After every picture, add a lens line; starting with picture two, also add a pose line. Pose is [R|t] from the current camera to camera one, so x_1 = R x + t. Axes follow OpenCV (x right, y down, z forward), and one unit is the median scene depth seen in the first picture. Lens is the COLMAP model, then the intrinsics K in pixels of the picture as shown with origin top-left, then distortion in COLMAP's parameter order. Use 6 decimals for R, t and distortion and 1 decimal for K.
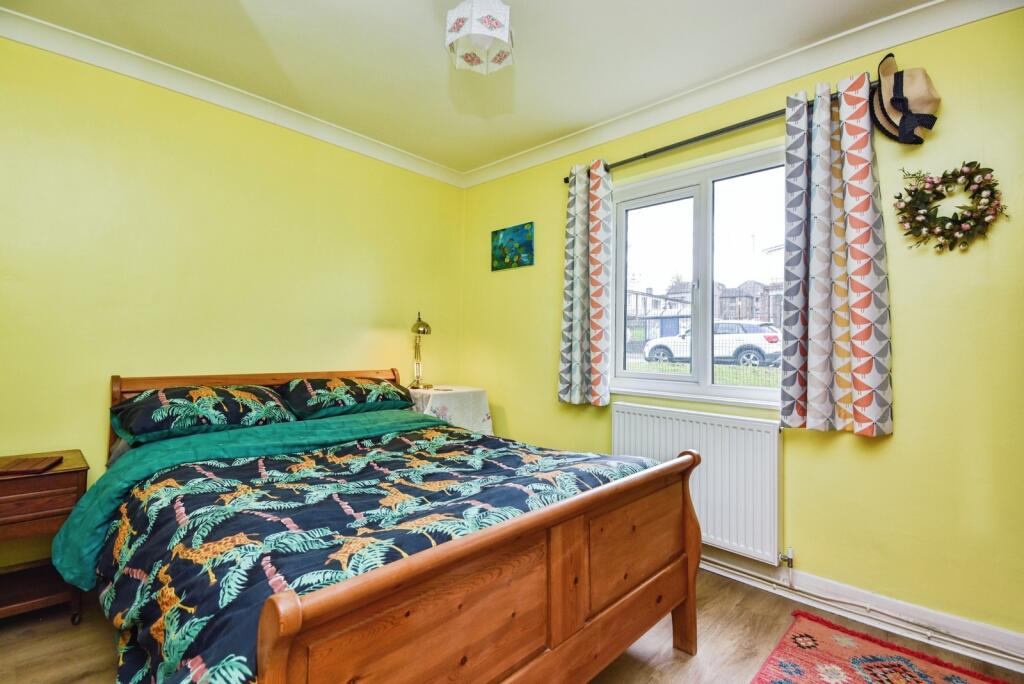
lens RADIAL K [[471.7, 0, 512.0], [0, 471.7, 342.0], [0, 0, 1]] dist [0.088601, -0.092066]
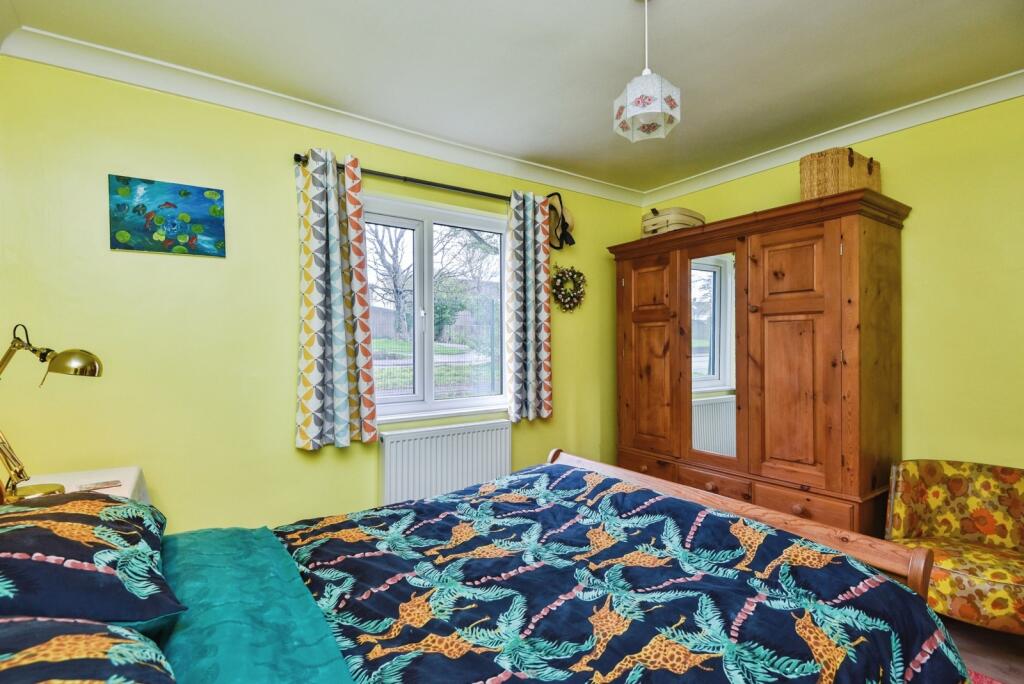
lens RADIAL K [[470.4, 0, 509.4], [0, 470.4, 369.4], [0, 0, 1]] dist [0.047158, -0.039919]
pose [[0.194309, -0.076196, 0.977977, -0.707829], [-0.003954, 0.996910, 0.078456, -0.079548], [-0.980932, -0.019111, 0.193408, 0.628766]]
